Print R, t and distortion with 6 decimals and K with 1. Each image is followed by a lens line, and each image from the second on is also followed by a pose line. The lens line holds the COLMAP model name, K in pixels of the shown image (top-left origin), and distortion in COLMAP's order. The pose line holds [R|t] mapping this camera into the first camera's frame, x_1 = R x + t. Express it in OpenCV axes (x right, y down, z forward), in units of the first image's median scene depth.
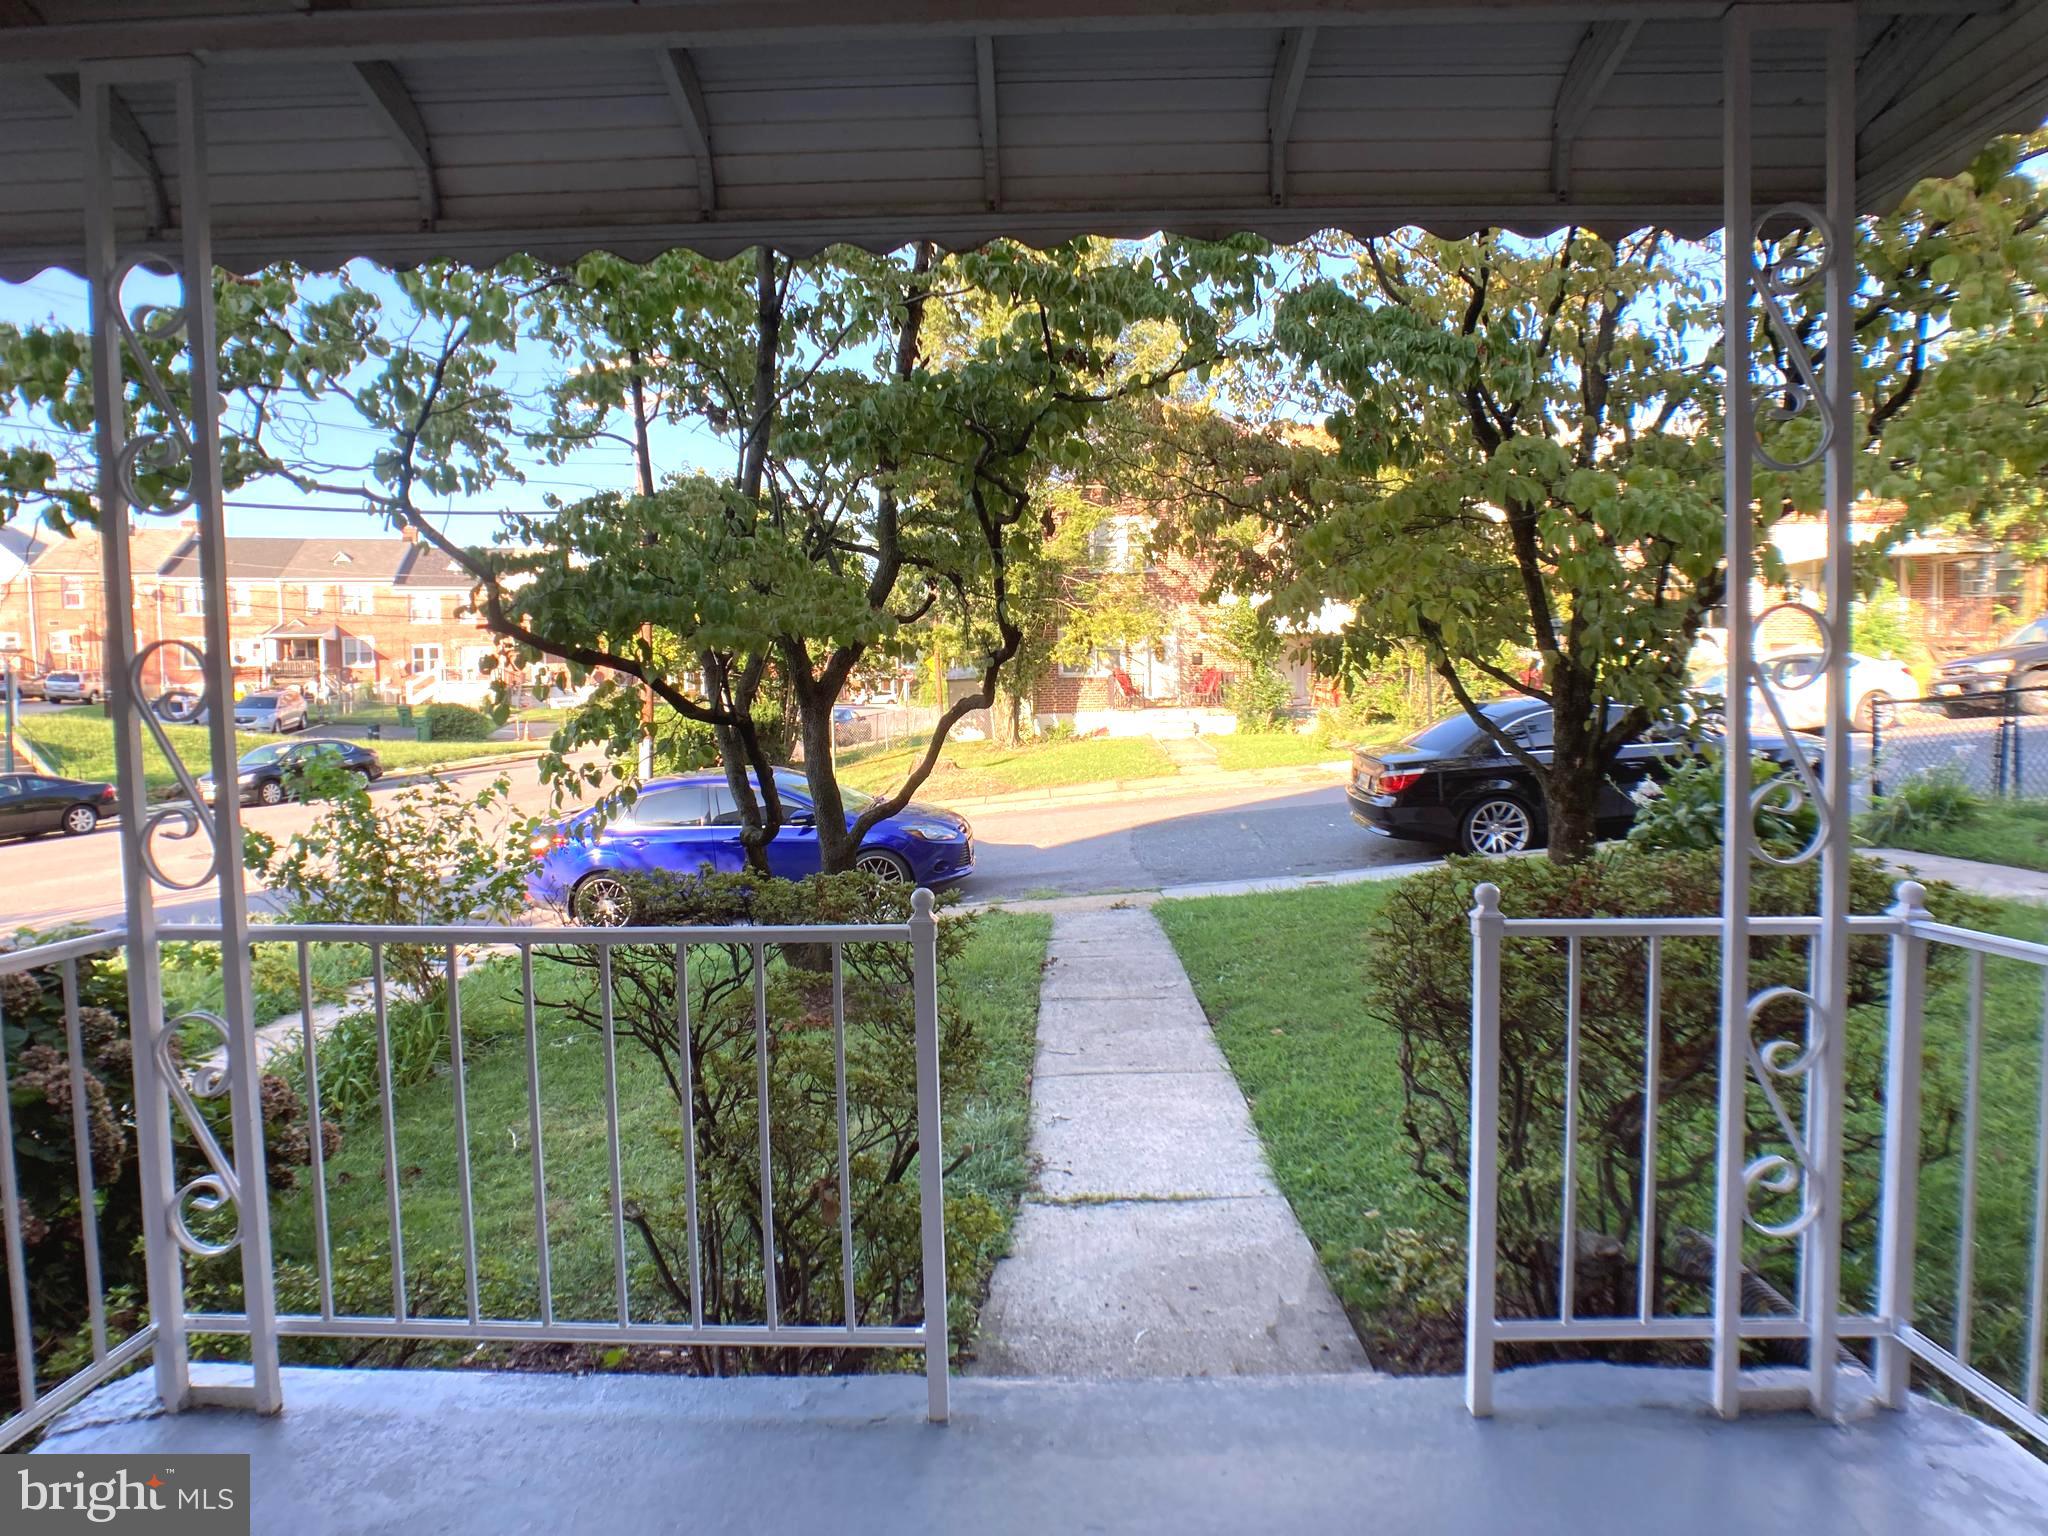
lens RADIAL K [[1142.6, 0, 1032.8], [0, 1142.6, 775.5], [0, 0, 1]] dist [-0.044335, 0.011545]
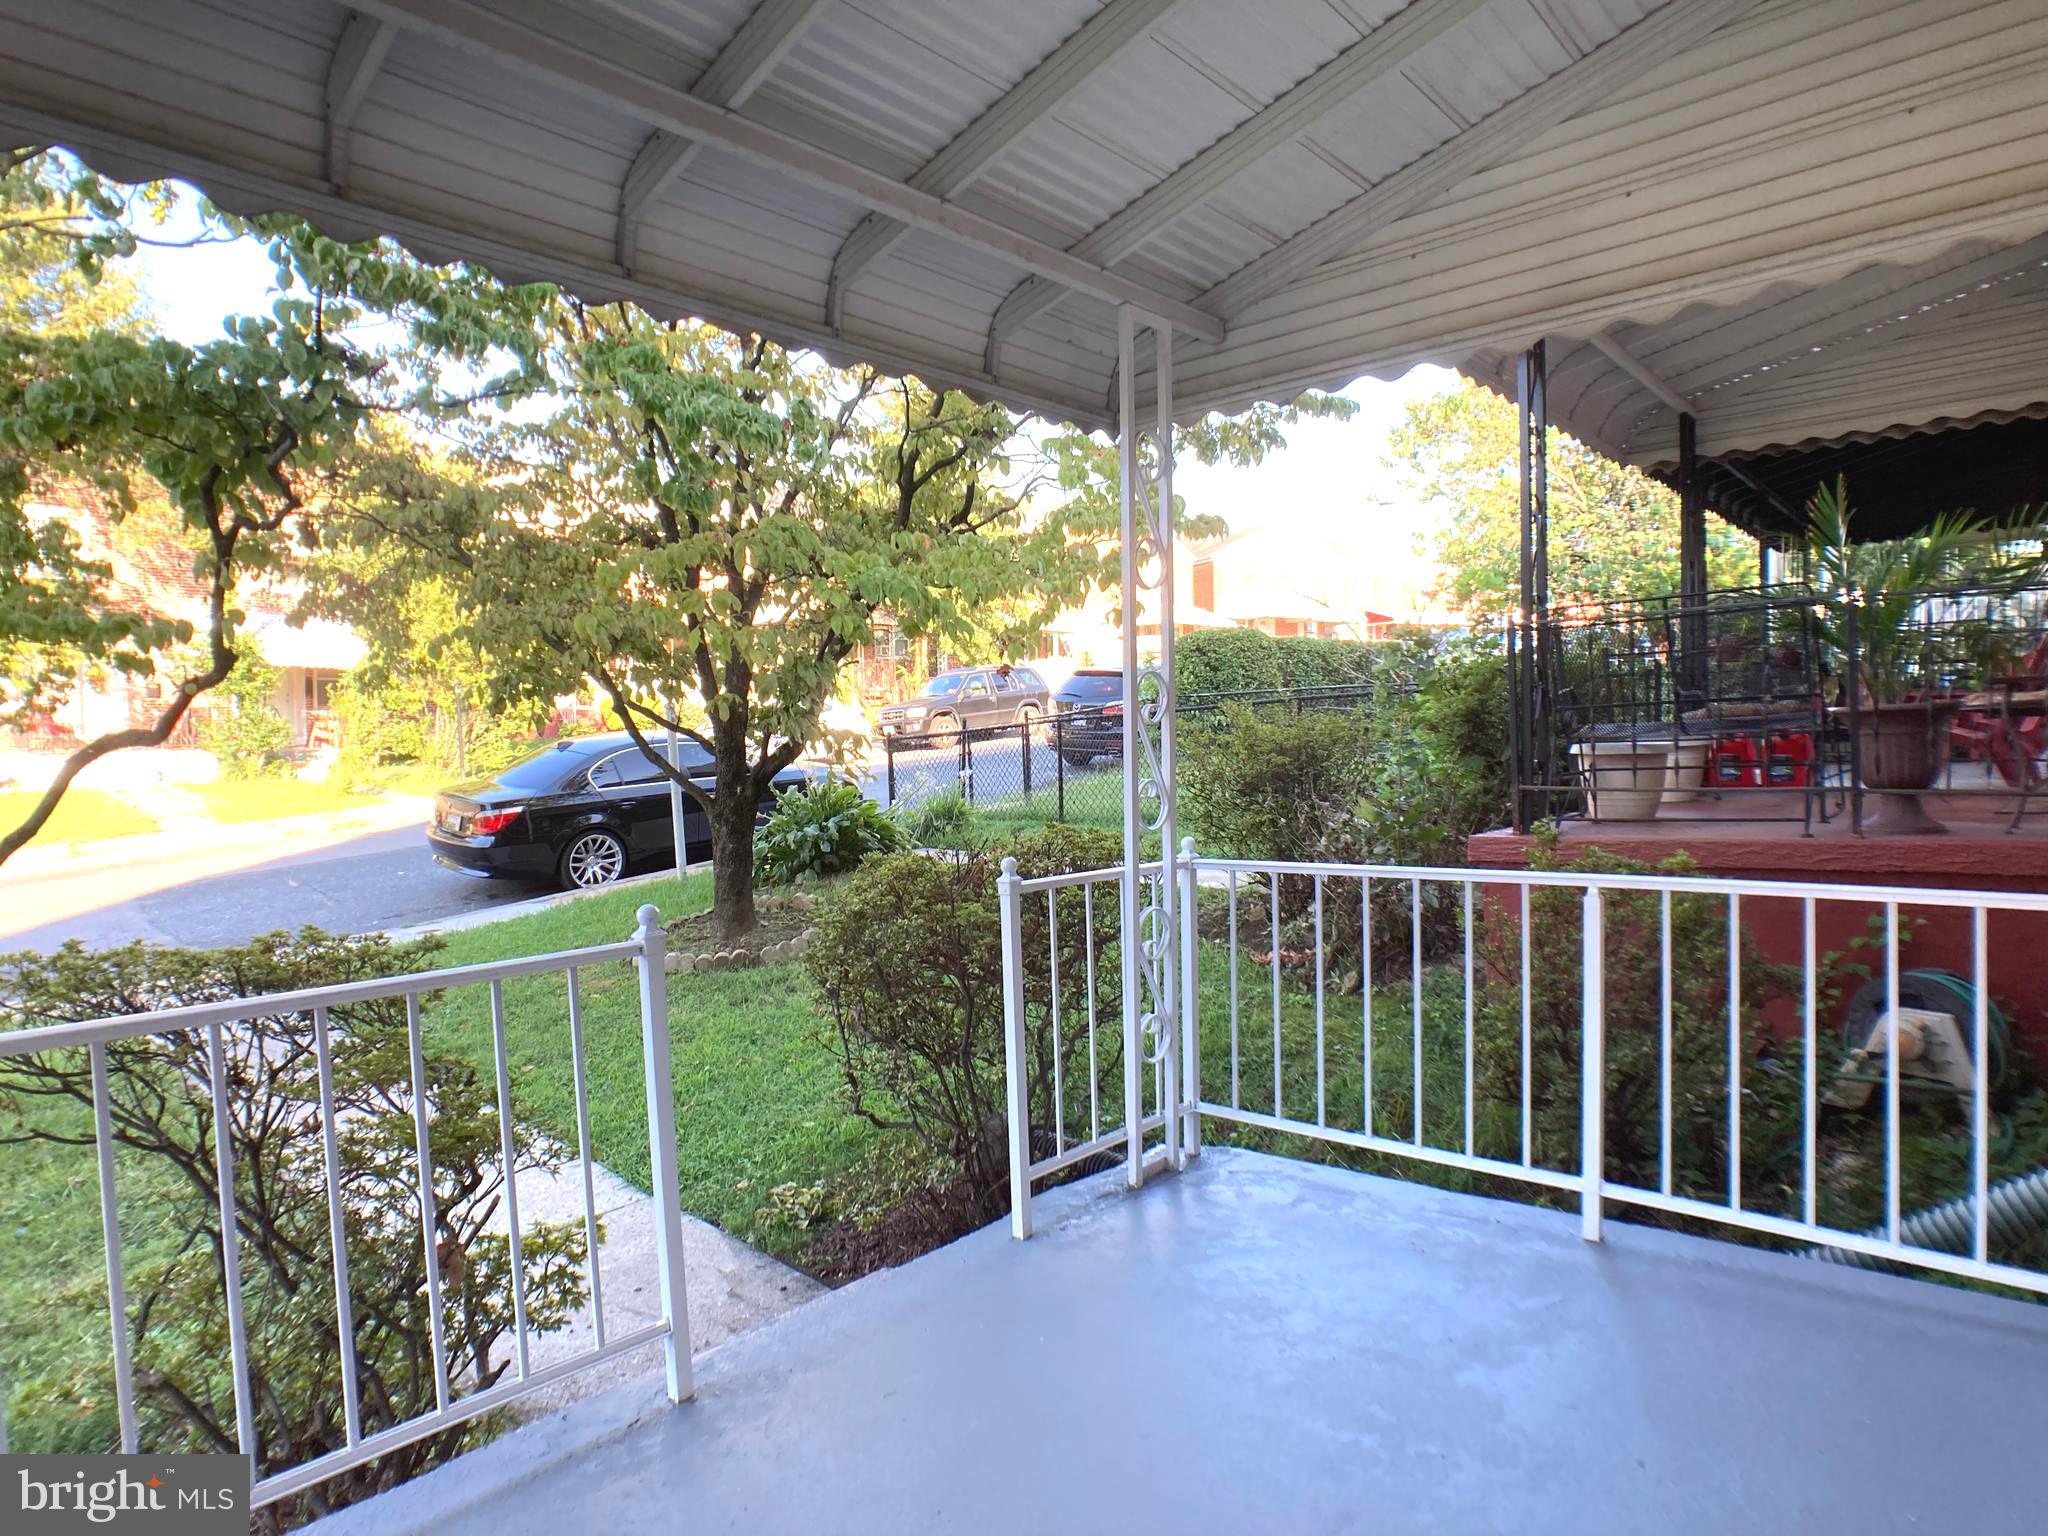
lens RADIAL K [[1142.6, 0, 1018.7], [0, 1142.6, 786.2], [0, 0, 1]] dist [-0.044335, 0.011545]
pose [[0.669867, -0.029159, 0.741908, -0.168735], [0.049070, 0.998783, -0.005051, 0.004343], [-0.740858, 0.039789, 0.670482, 0.009142]]
